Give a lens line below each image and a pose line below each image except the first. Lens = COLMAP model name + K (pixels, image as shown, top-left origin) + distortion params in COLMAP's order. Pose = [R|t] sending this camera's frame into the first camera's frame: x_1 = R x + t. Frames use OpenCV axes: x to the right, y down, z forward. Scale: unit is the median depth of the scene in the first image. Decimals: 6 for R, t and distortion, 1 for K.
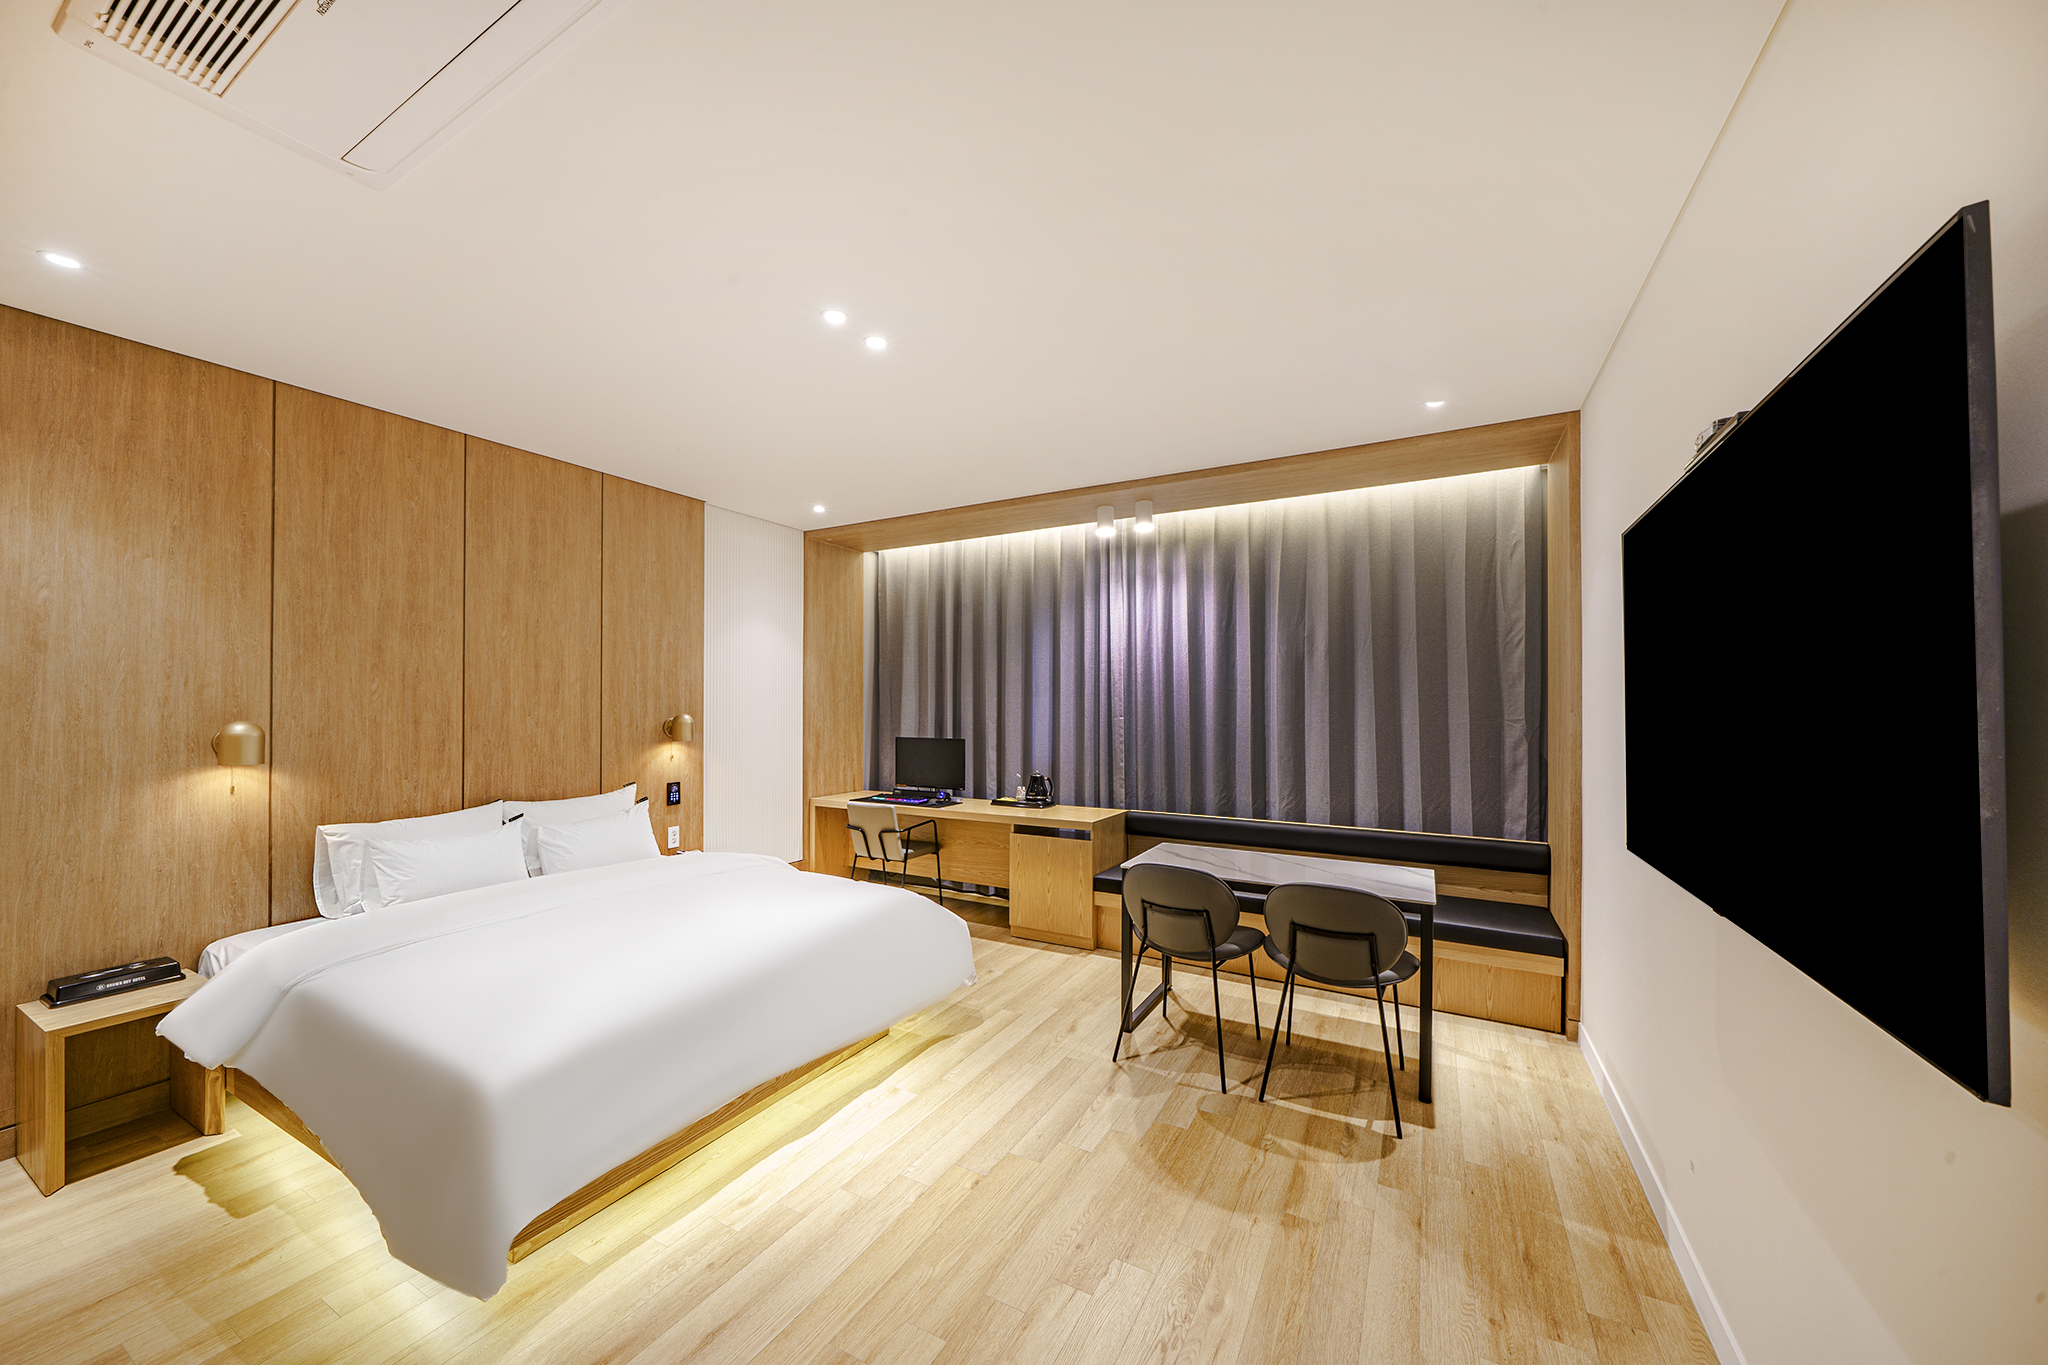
lens RADIAL K [[740.0, 0, 1024.4], [0, 740.0, 698.8], [0, 0, 1]] dist [-0.000480, 0.000180]
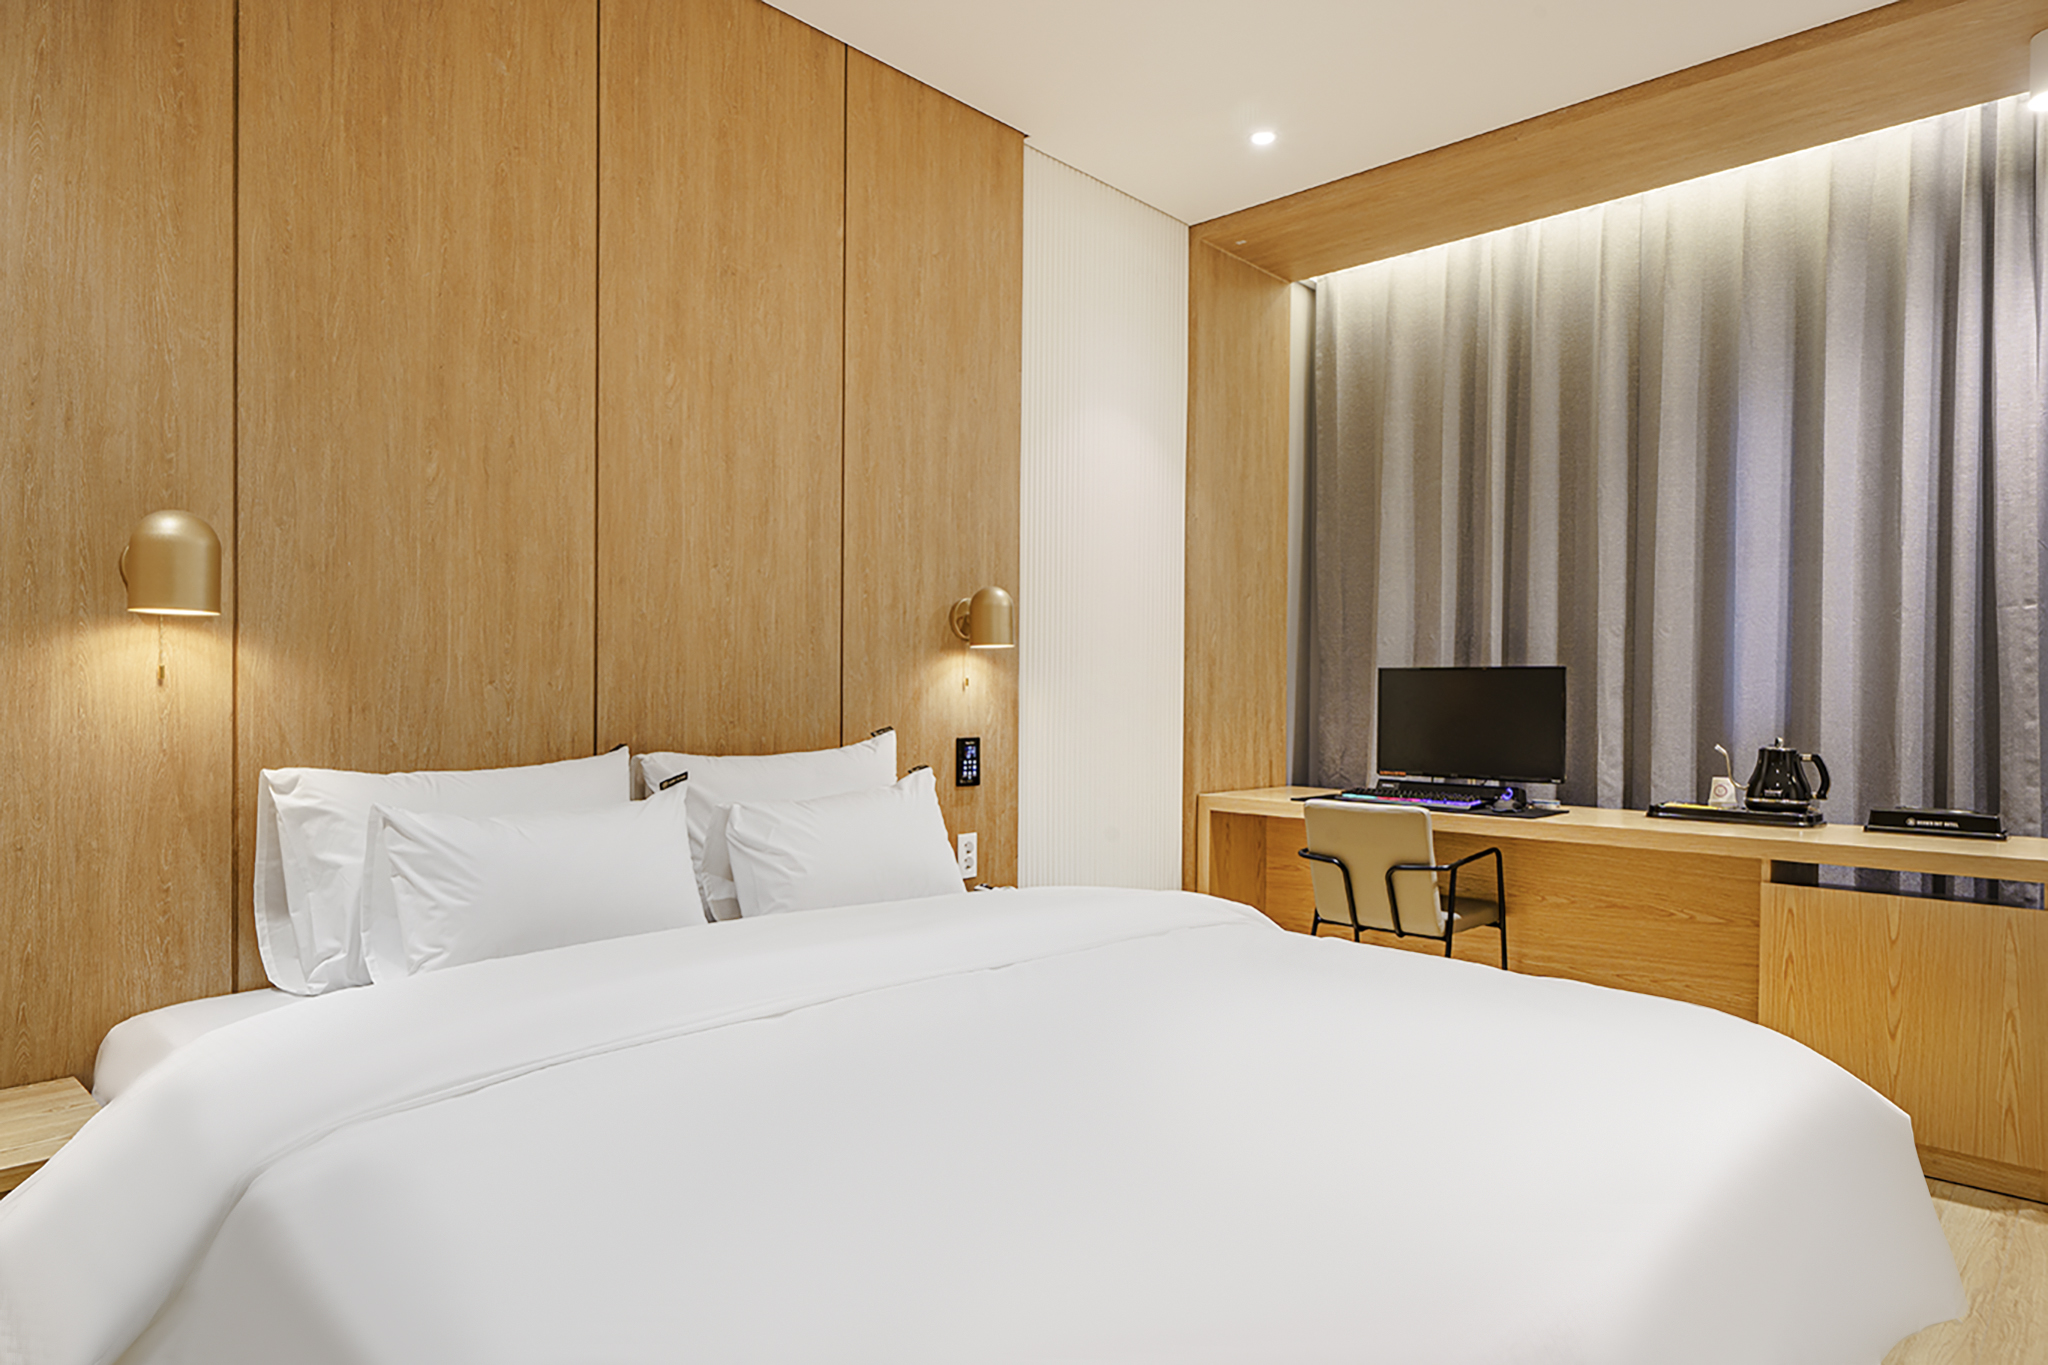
lens RADIAL K [[1216.6, 0, 1020.2], [0, 1216.6, 700.5], [0, 0, 1]] dist [0.012884, -0.000947]
pose [[0.968496, 0.008625, -0.248882, -0.264994], [-0.005495, 0.999897, 0.013266, 0.083194], [0.248970, -0.011481, 0.968443, 0.282849]]
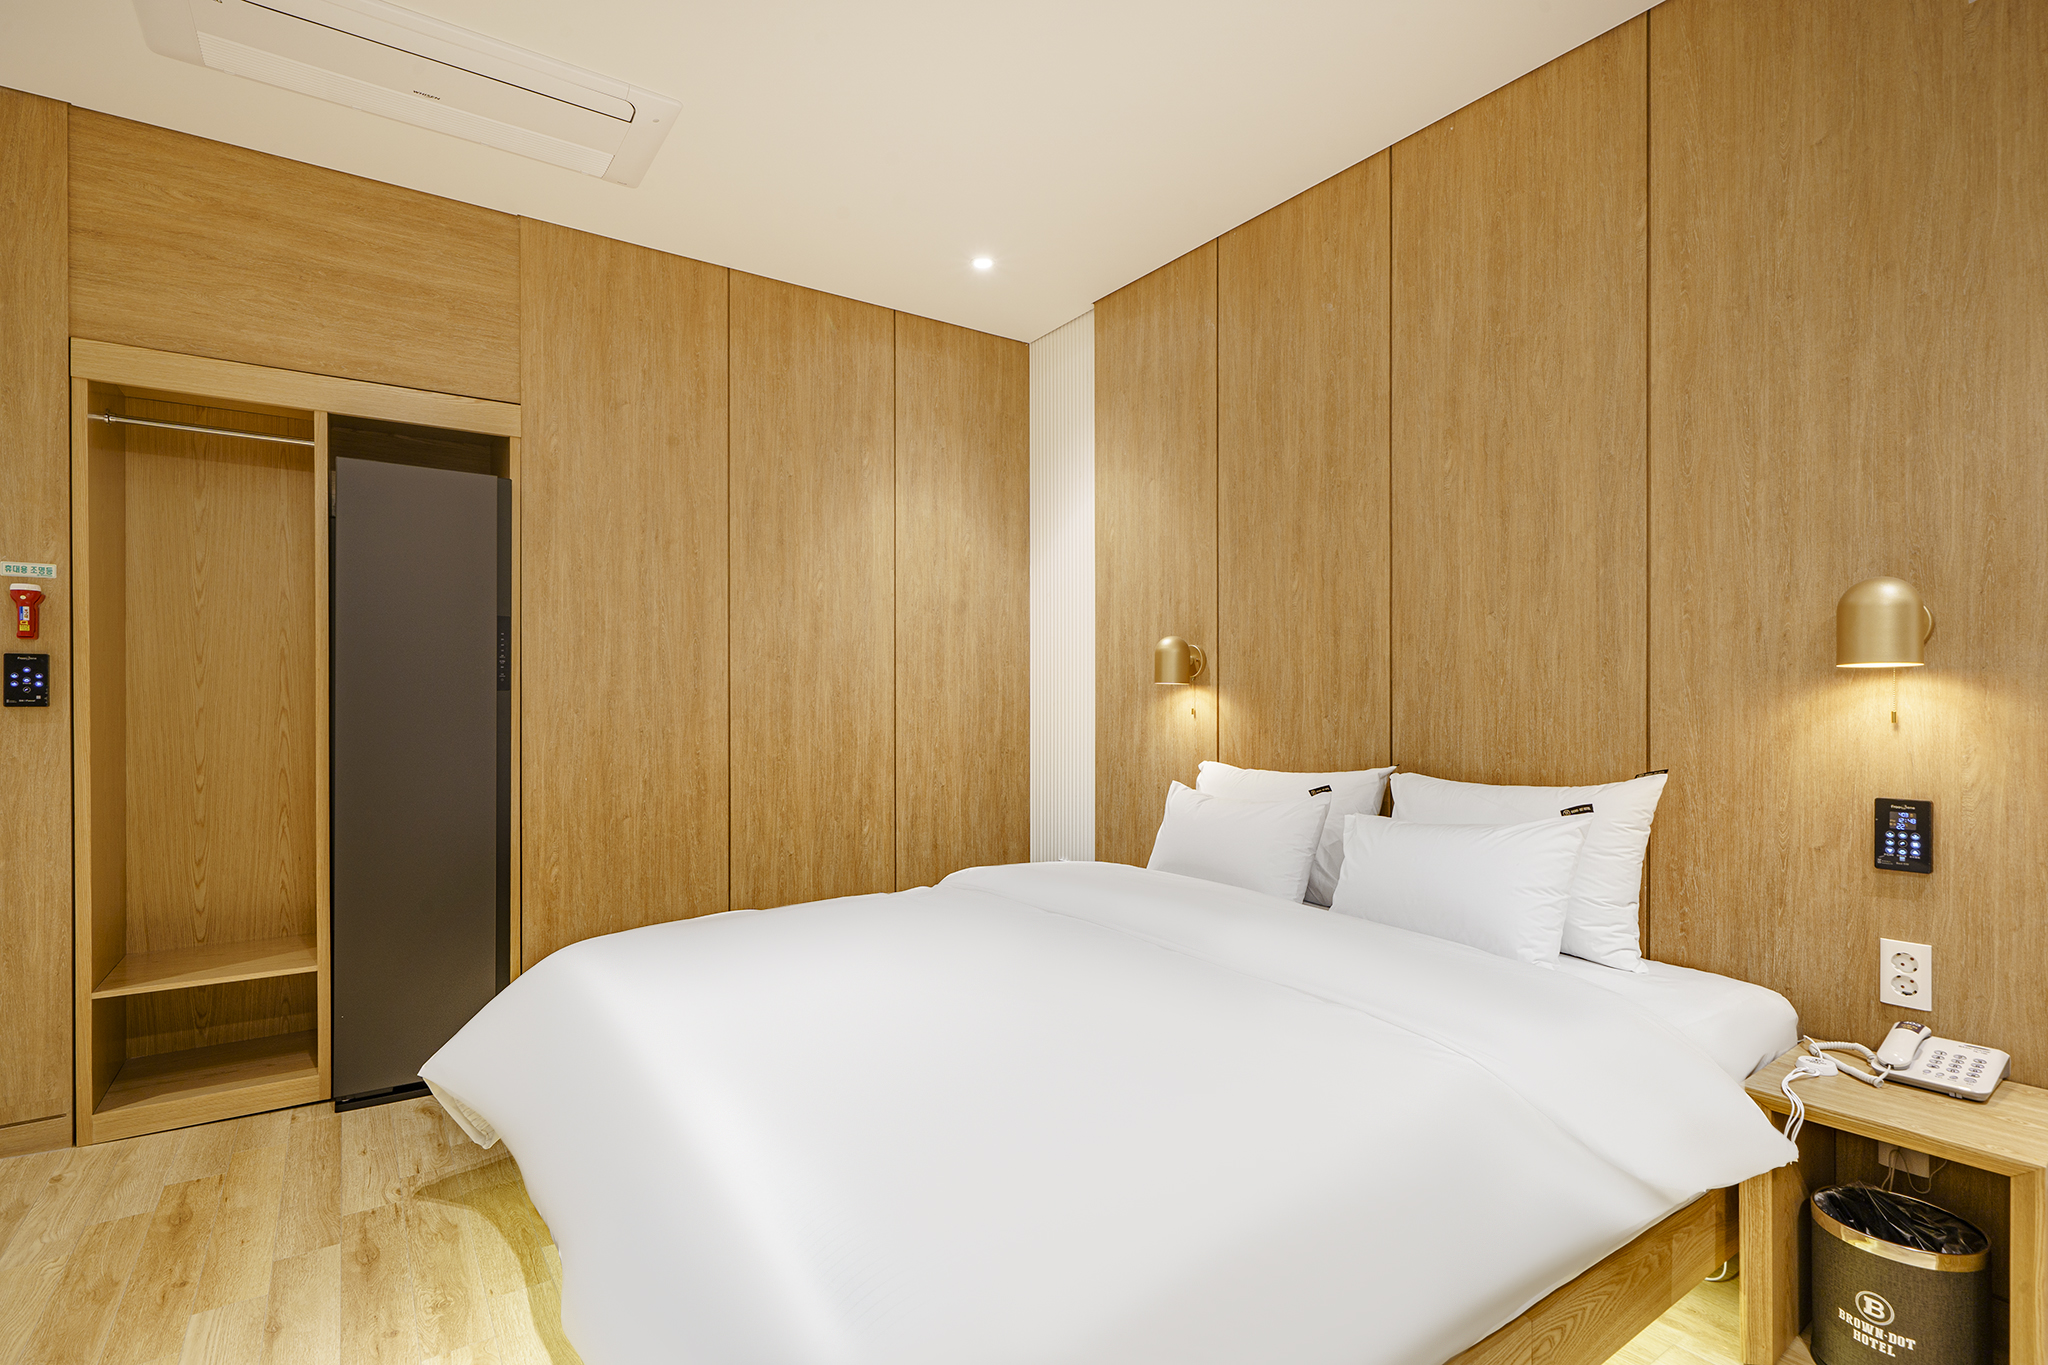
lens RADIAL K [[977.1, 0, 1021.0], [0, 977.1, 701.9], [0, 0, 1]] dist [0.010882, -0.005979]
pose [[-0.444368, -0.001562, -0.895843, 0.069588], [0.004118, 0.999984, -0.003786, 0.074973], [0.895835, -0.005372, -0.444354, 0.890854]]
